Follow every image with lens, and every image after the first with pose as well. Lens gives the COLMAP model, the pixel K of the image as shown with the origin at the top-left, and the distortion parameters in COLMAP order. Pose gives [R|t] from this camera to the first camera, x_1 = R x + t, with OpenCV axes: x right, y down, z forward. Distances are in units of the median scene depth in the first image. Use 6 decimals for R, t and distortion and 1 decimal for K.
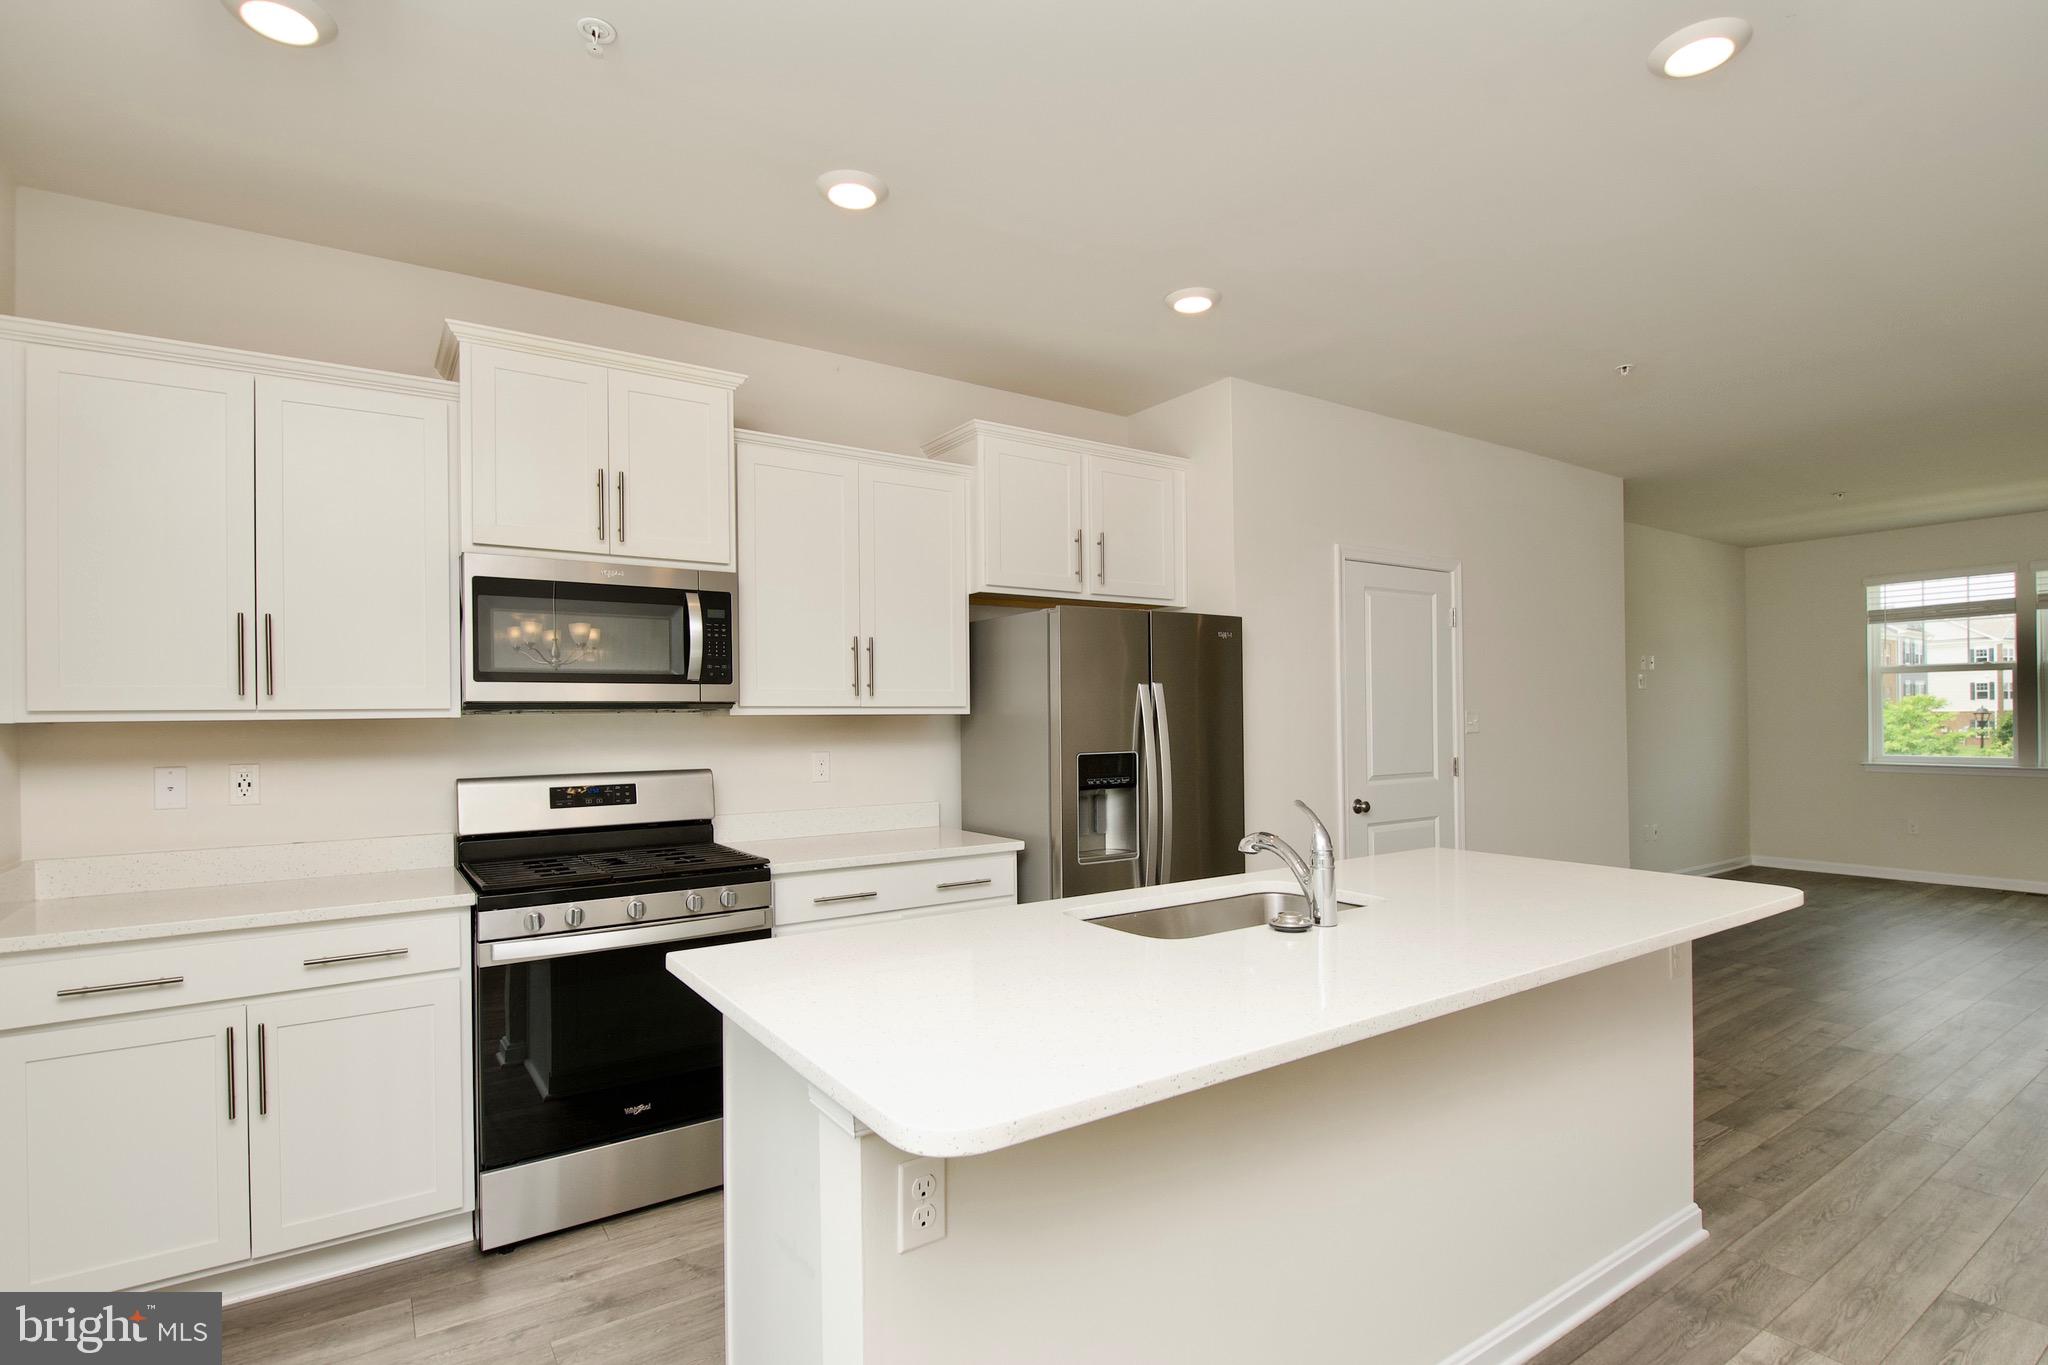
lens RADIAL K [[980.5, 0, 1030.7], [0, 980.5, 719.9], [0, 0, 1]] dist [-0.012039, -0.000996]
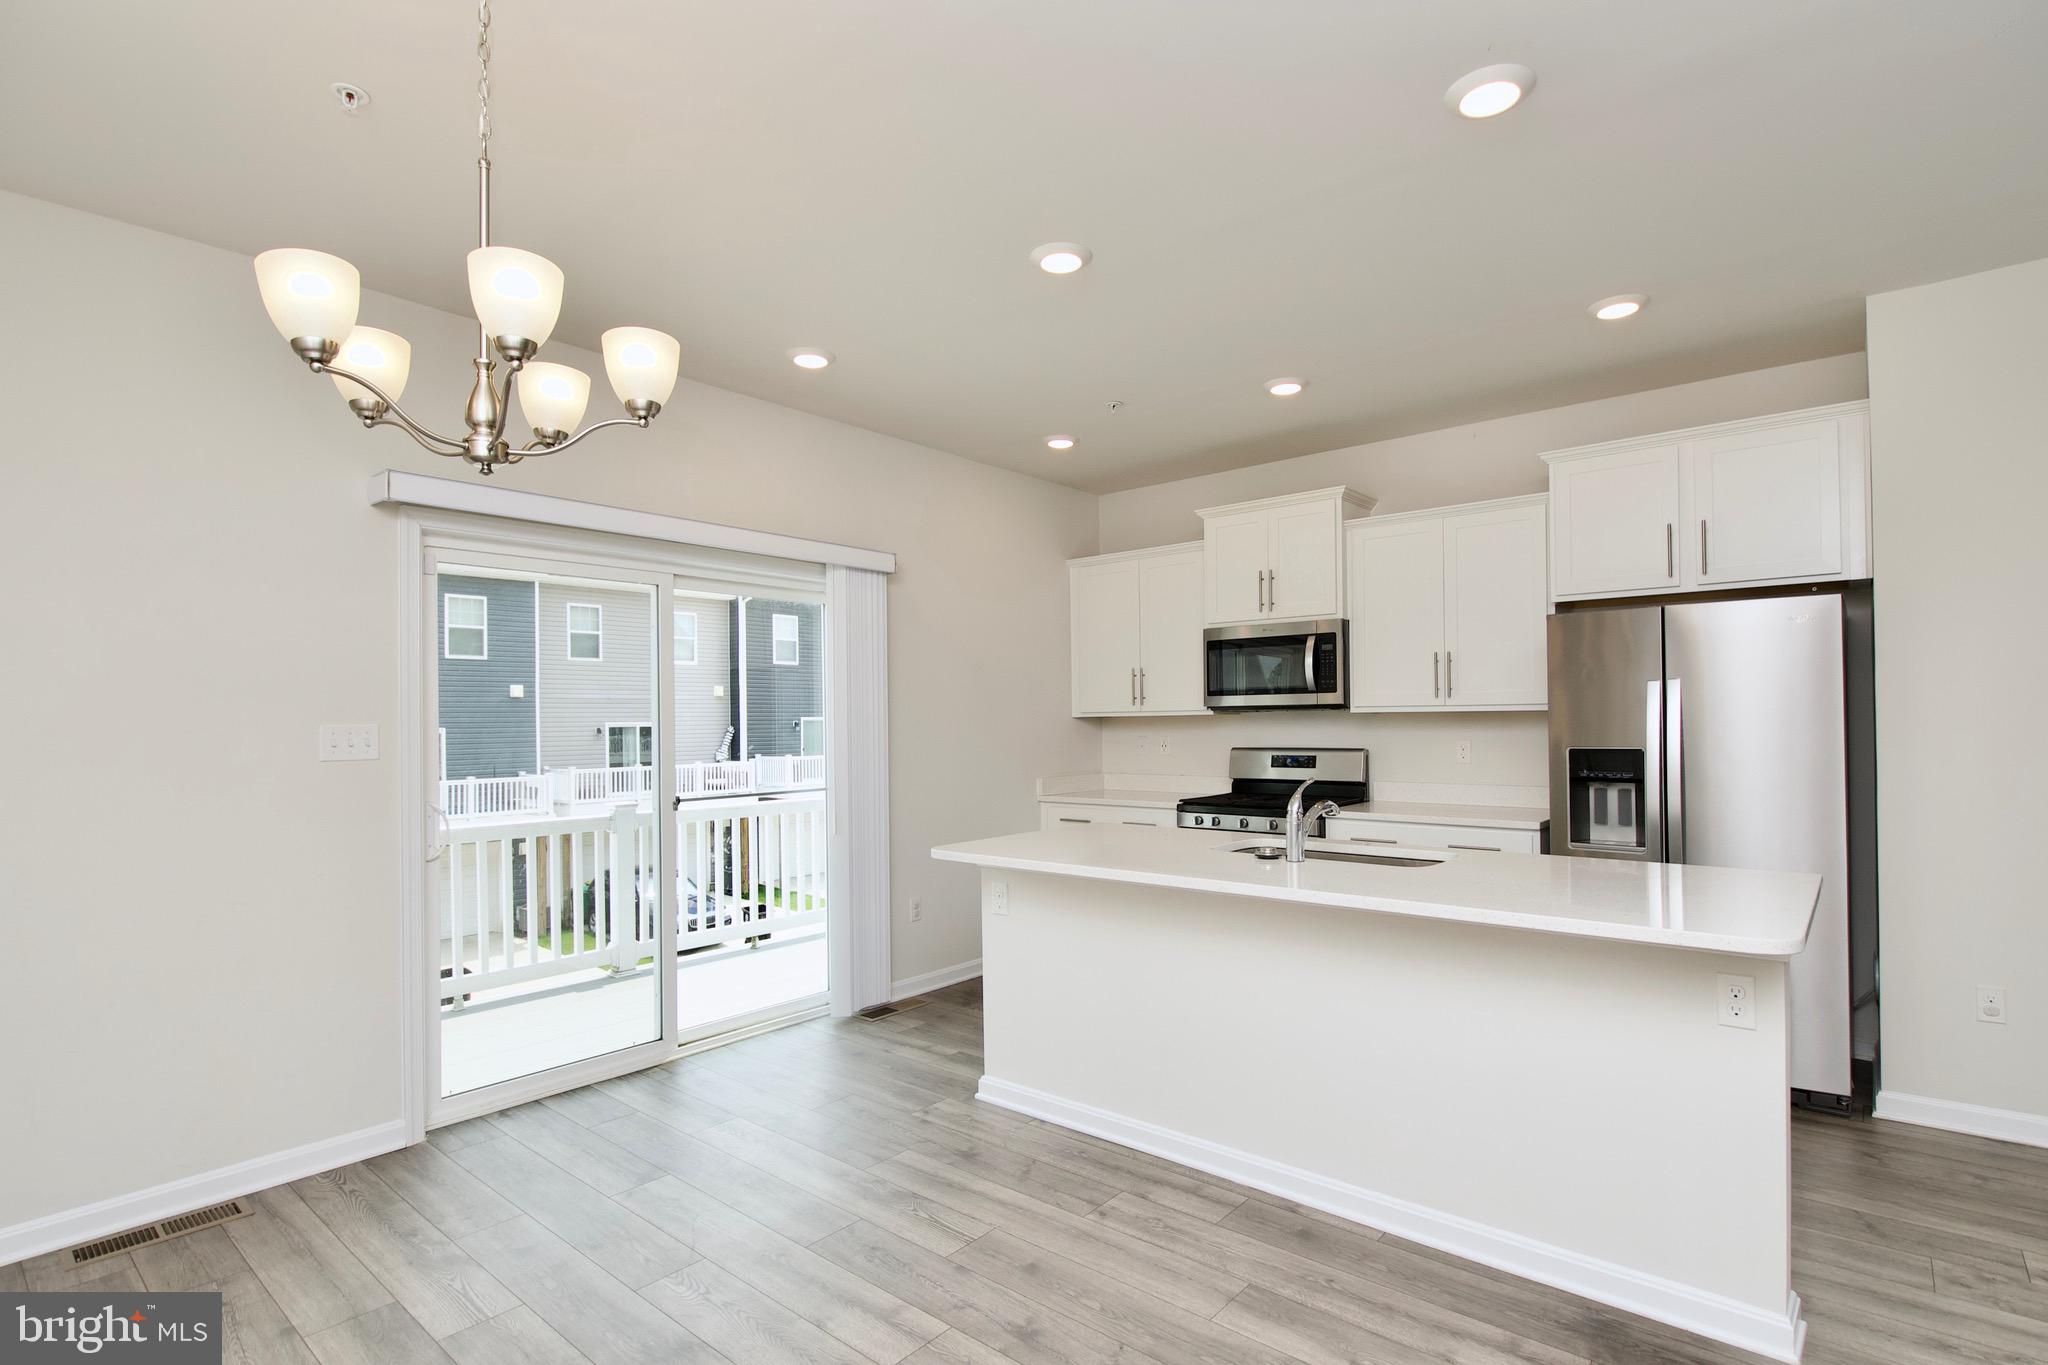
lens RADIAL K [[980.5, 0, 1030.7], [0, 980.5, 719.9], [0, 0, 1]] dist [-0.012039, -0.000996]
pose [[0.250253, 0.008669, -0.968142, 1.040604], [0.009775, 0.999886, 0.011480, -0.015763], [0.968131, -0.012337, 0.250140, 0.158130]]
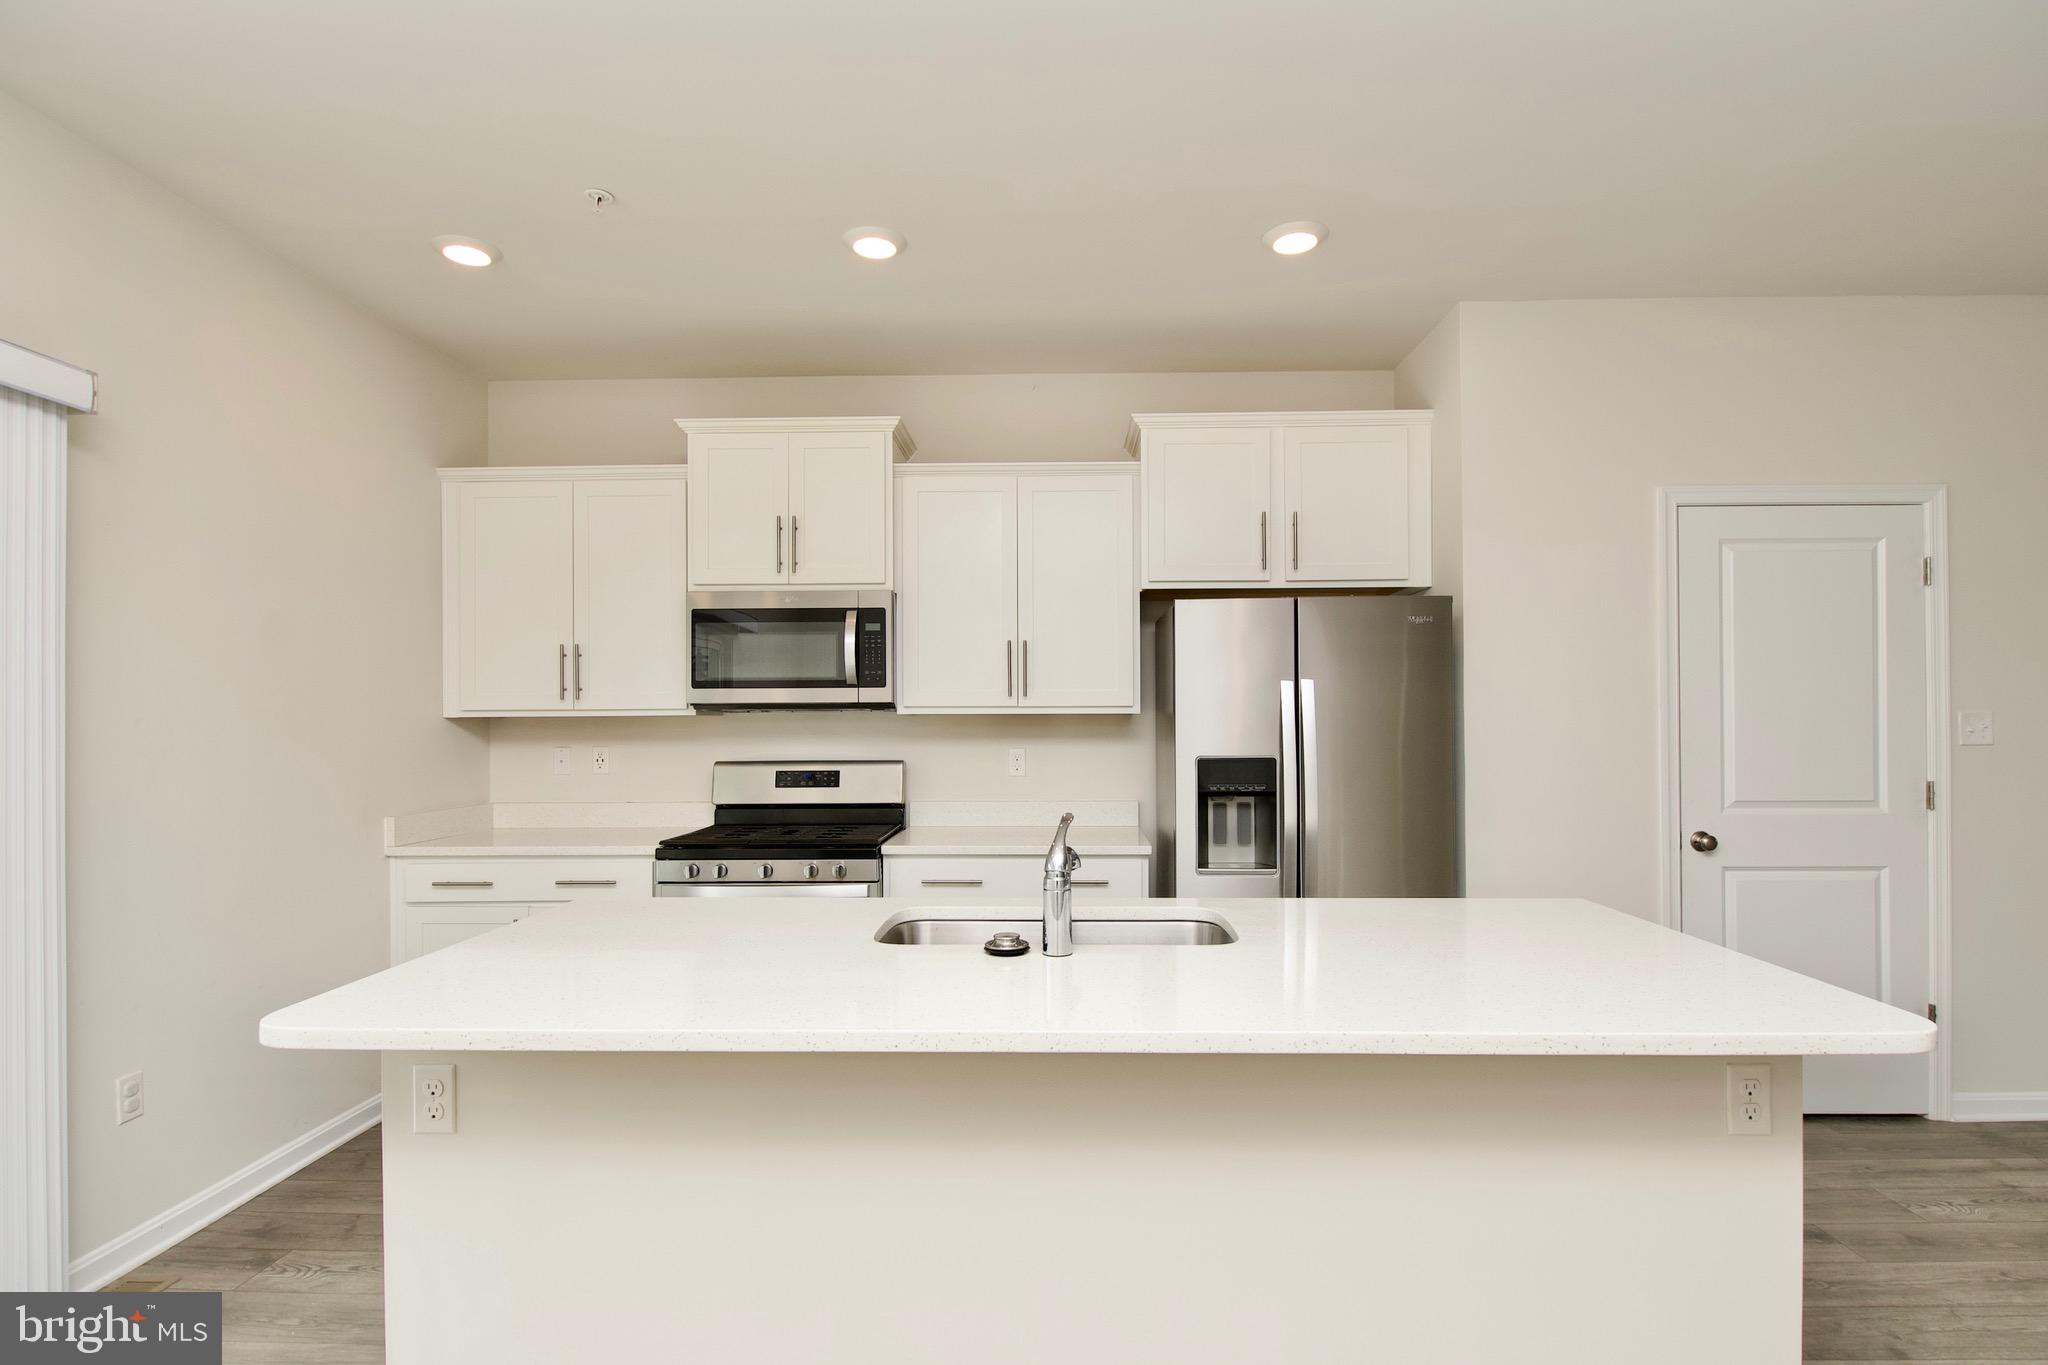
lens RADIAL K [[980.5, 0, 1030.7], [0, 980.5, 719.9], [0, 0, 1]] dist [-0.012039, -0.000996]
pose [[0.810895, 0.008750, -0.585127, 0.504829], [-0.005237, 0.999957, 0.007695, -0.007859], [0.585169, -0.003176, 0.810905, 0.163608]]
